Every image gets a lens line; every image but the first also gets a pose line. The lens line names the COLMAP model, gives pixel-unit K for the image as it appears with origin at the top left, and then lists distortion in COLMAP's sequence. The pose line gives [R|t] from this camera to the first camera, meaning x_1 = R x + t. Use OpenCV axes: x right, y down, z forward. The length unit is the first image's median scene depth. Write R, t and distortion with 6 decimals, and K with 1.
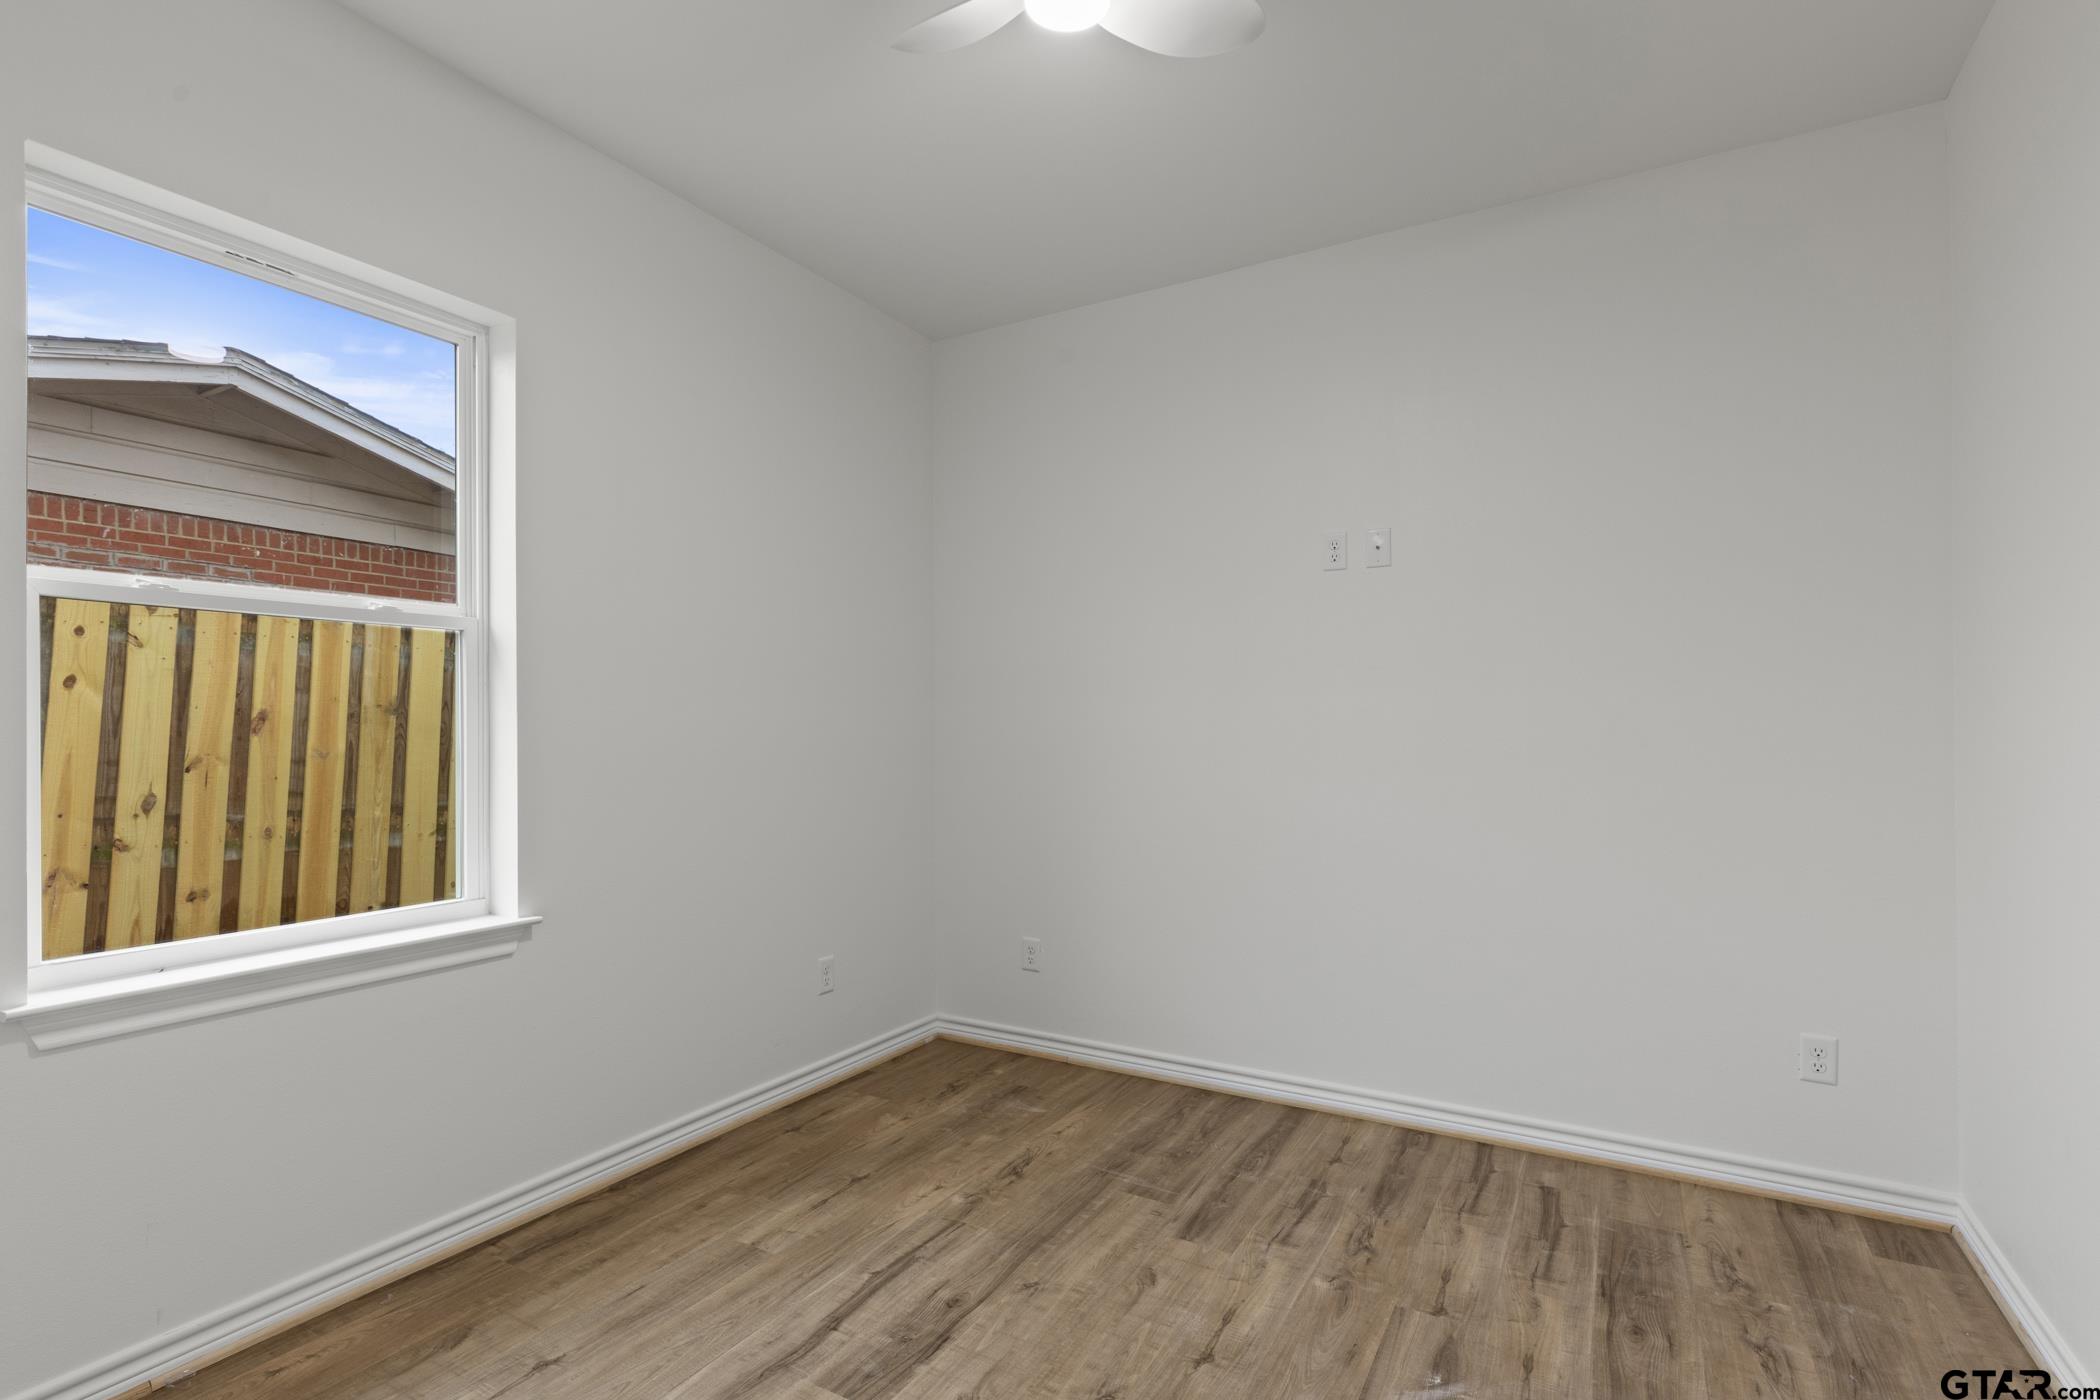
lens RADIAL K [[1010.6, 0, 1043.9], [0, 1010.6, 720.6], [0, 0, 1]] dist [0.005818, -0.000735]
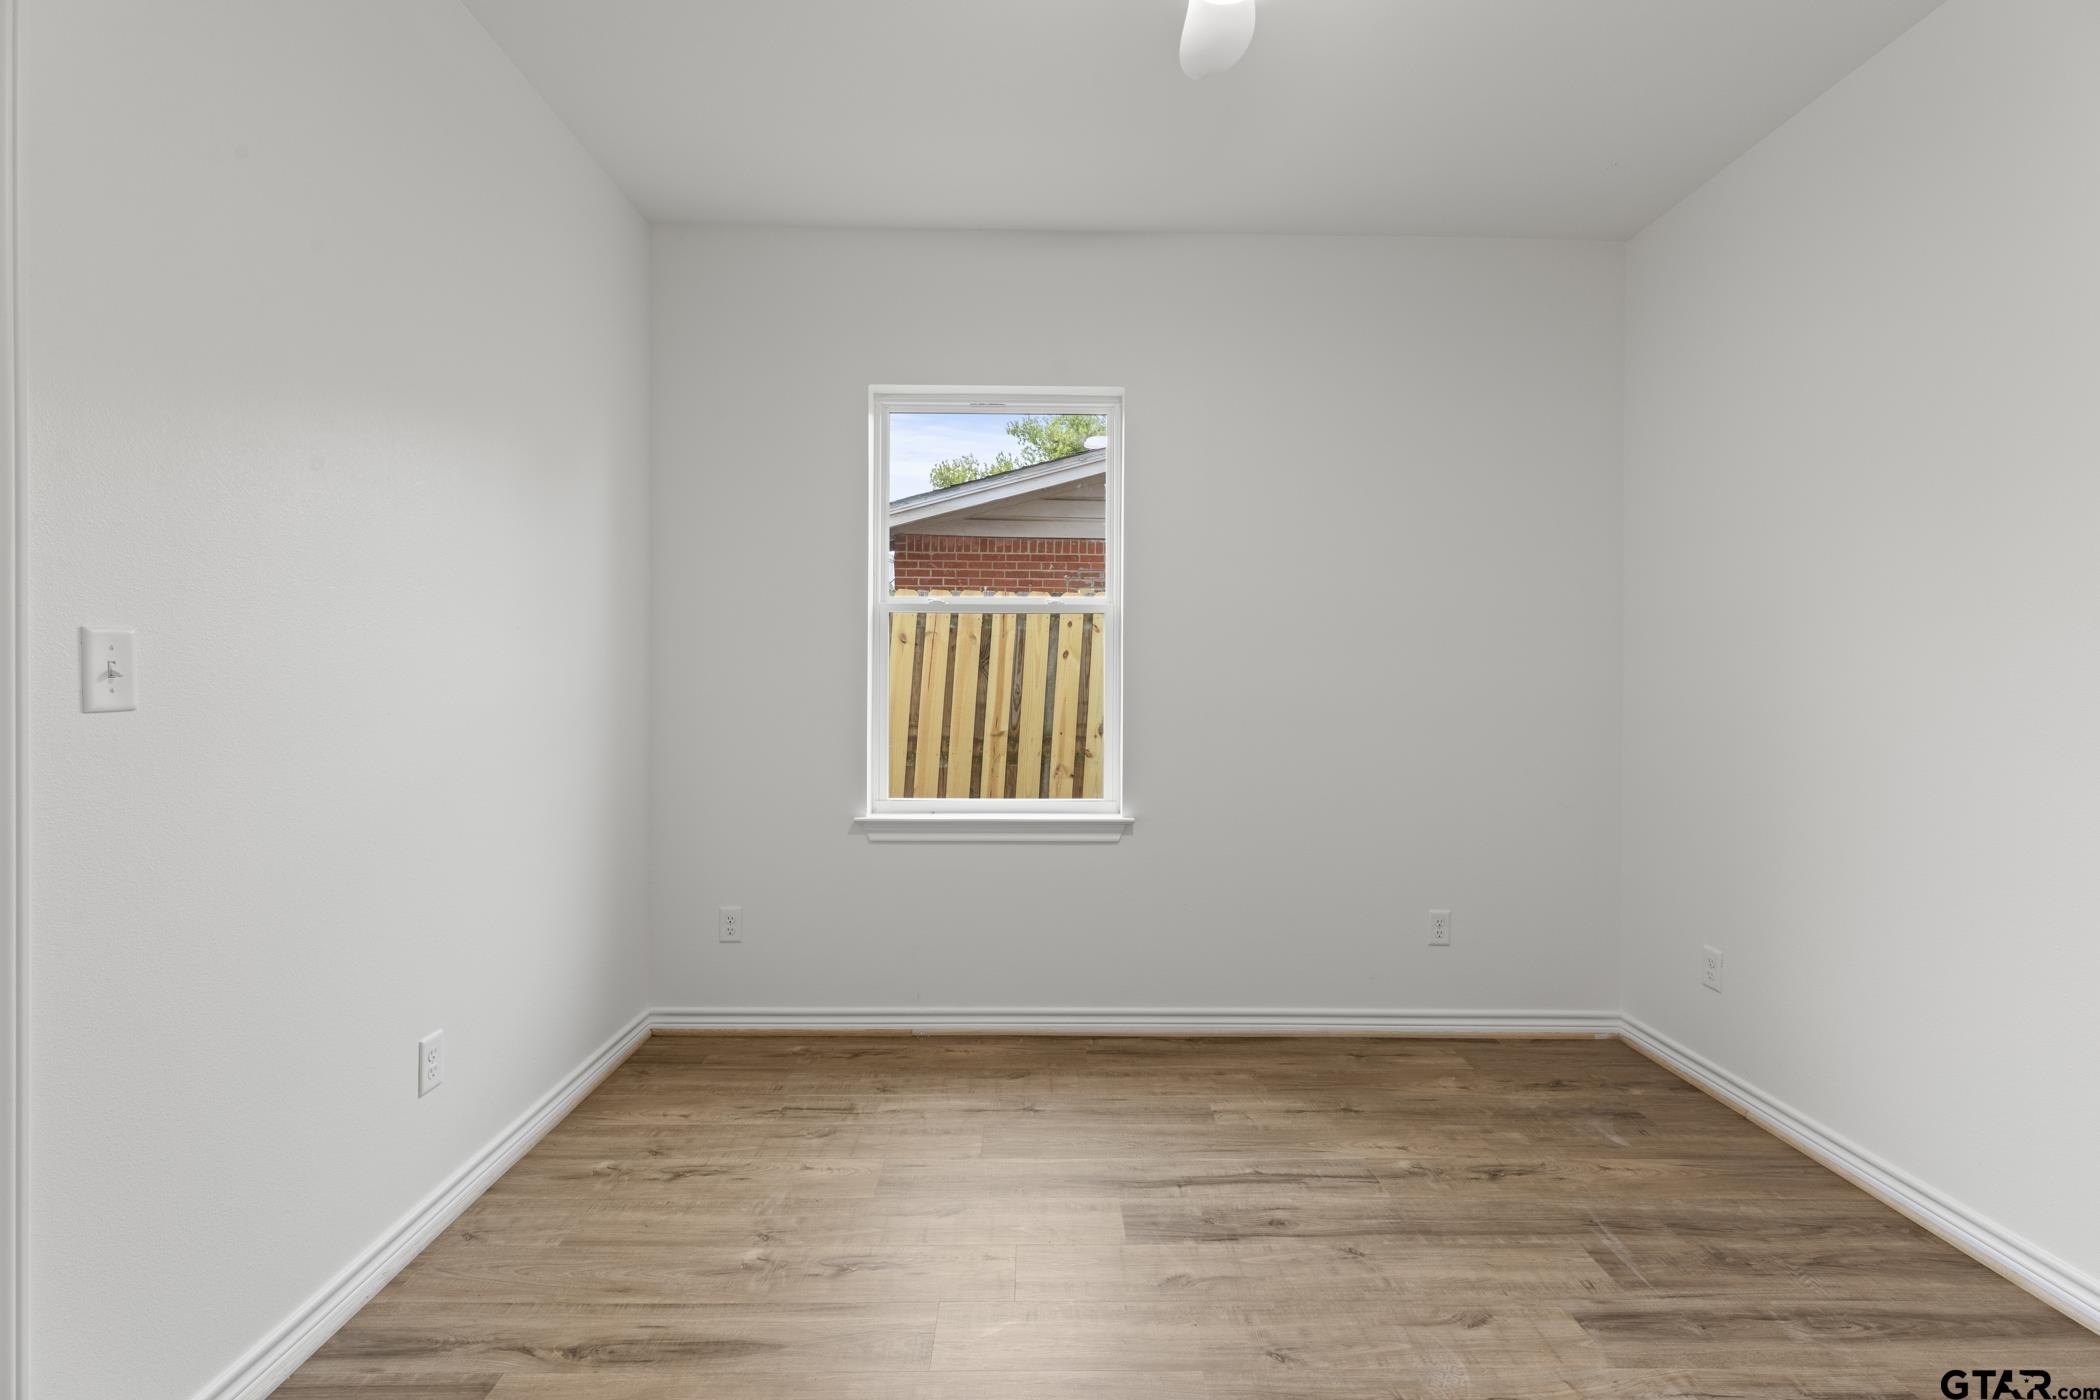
lens RADIAL K [[943.5, 0, 1048.5], [0, 943.5, 692.6], [0, 0, 1]] dist [0.005943, -0.001219]
pose [[0.507446, 0.012155, -0.861598, 0.526801], [-0.002082, 0.999915, 0.012881, 0.006861], [0.861681, -0.004743, 0.507428, 0.245481]]
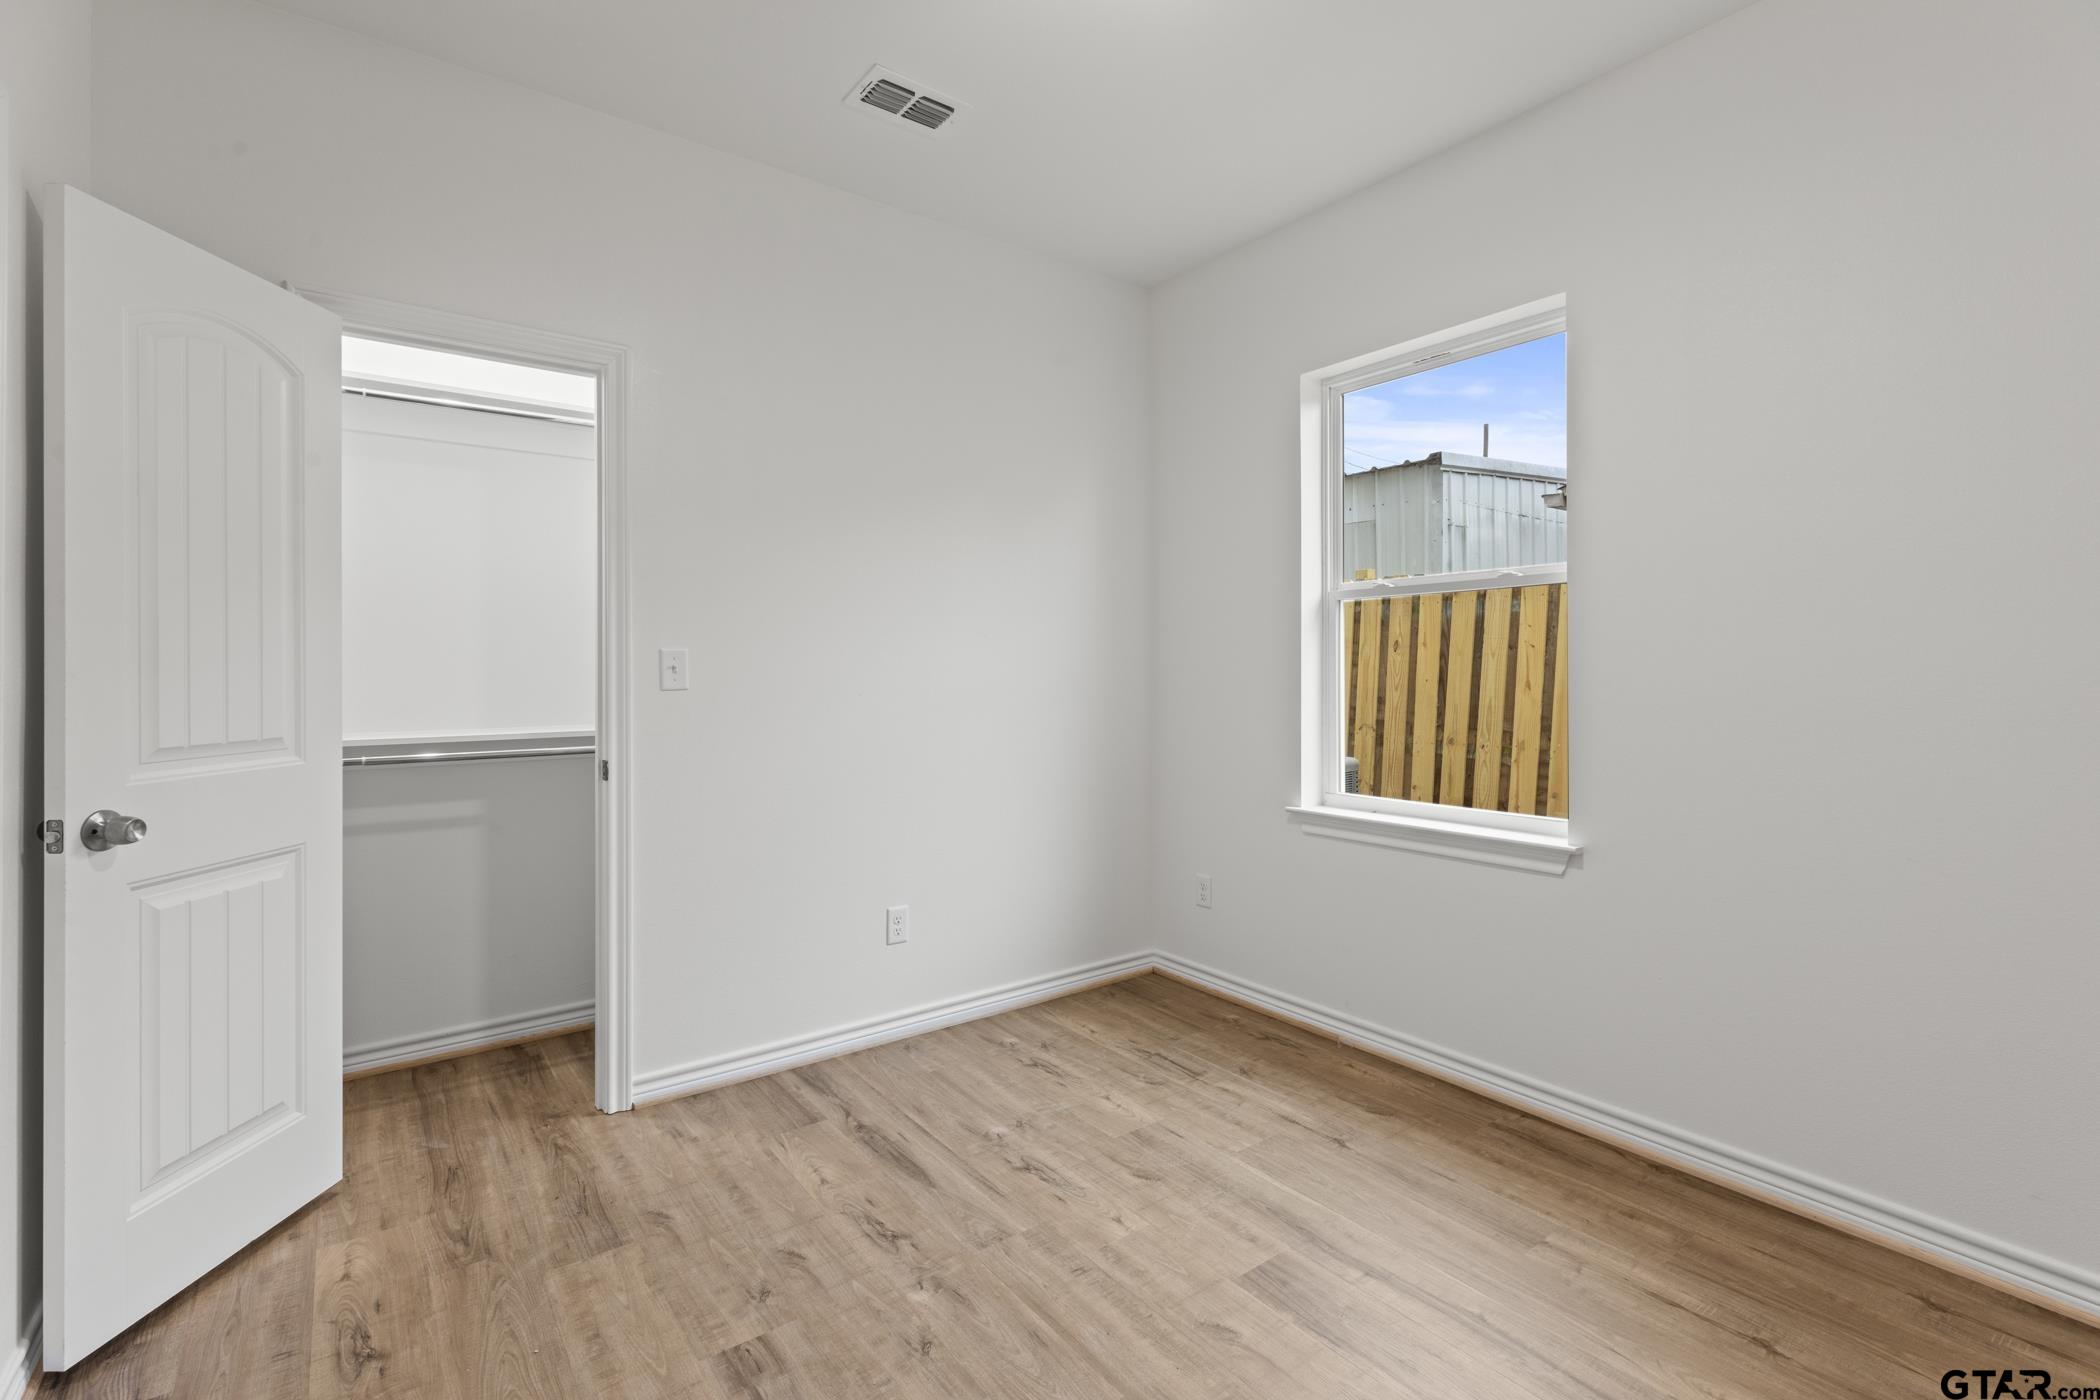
lens RADIAL K [[943.5, 0, 1041.6], [0, 943.5, 678.8], [0, 0, 1]] dist [0.005943, -0.001219]
pose [[-0.407004, 0.006104, -0.913406, 0.607663], [0.005912, 0.999974, 0.004048, 0.010343], [0.913407, -0.003752, -0.407029, 0.864948]]
